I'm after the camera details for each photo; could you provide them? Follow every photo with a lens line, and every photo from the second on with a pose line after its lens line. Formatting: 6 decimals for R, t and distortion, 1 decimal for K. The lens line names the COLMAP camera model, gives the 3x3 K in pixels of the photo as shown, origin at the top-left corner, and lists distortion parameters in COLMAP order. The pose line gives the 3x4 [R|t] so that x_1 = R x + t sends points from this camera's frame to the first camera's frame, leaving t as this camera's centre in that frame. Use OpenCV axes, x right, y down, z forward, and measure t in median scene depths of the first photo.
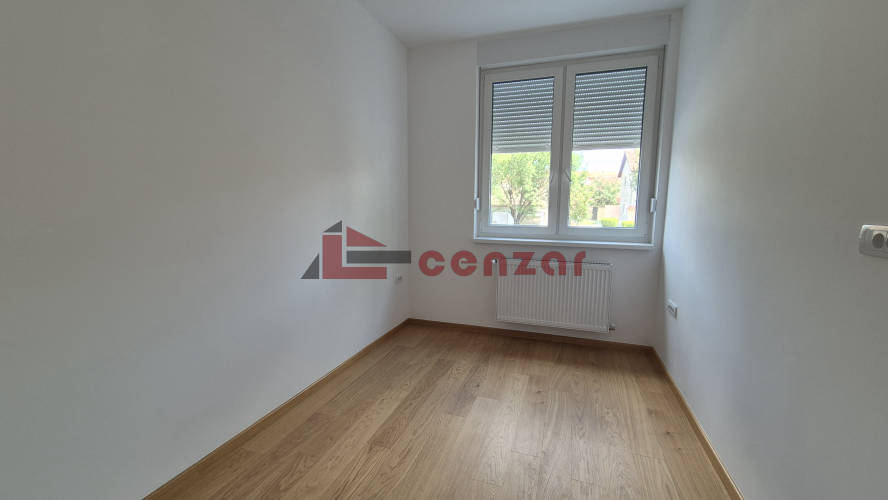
lens RADIAL K [[363.2, 0, 441.6], [0, 363.2, 252.4], [0, 0, 1]] dist [-0.003556, 0.000555]
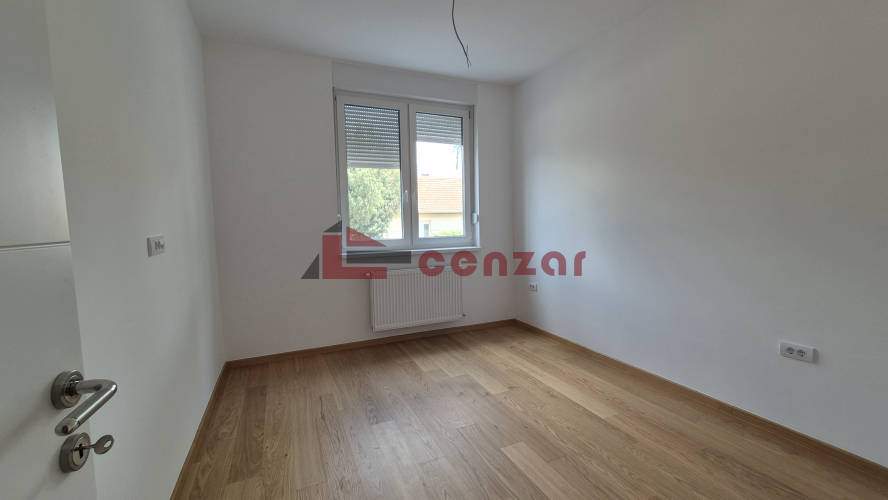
lens RADIAL K [[363.2, 0, 411.6], [0, 363.2, 247.4], [0, 0, 1]] dist [-0.003556, 0.000555]
pose [[0.742432, -0.065376, 0.666723, -0.455083], [0.107273, 0.993986, -0.021988, -0.015752], [-0.661277, 0.087846, 0.744981, 0.140255]]
